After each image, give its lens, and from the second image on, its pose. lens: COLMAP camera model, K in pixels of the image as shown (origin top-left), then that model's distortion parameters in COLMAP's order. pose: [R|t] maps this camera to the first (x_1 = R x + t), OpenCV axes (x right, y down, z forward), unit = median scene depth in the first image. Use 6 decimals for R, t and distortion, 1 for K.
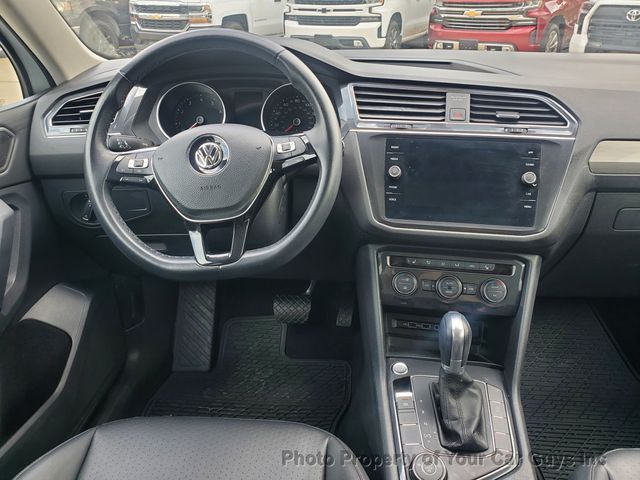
lens RADIAL K [[500.8, 0, 319.4], [0, 500.8, 236.8], [0, 0, 1]] dist [0.015038, 0.000454]
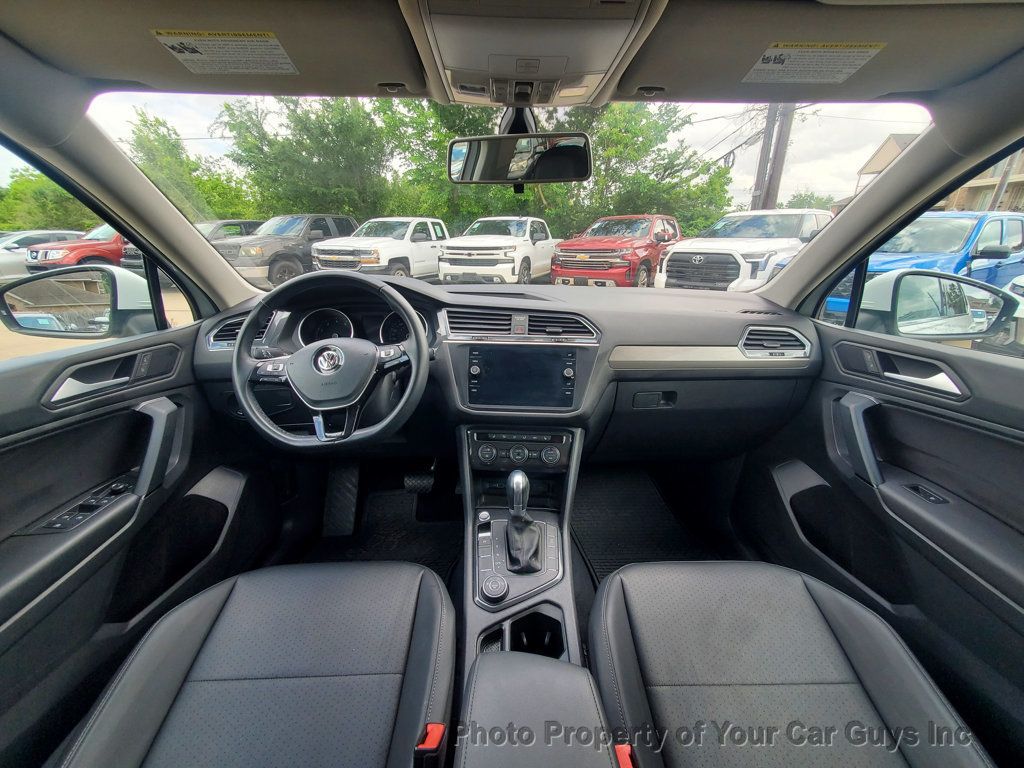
lens RADIAL K [[407.9, 0, 514.9], [0, 407.9, 399.3], [0, 0, 1]] dist [0.000186, -0.001200]
pose [[0.994926, -0.026957, 0.096934, 0.144789], [0.034742, 0.996226, -0.079538, 0.040250], [-0.094424, 0.082502, 0.992108, -0.110931]]
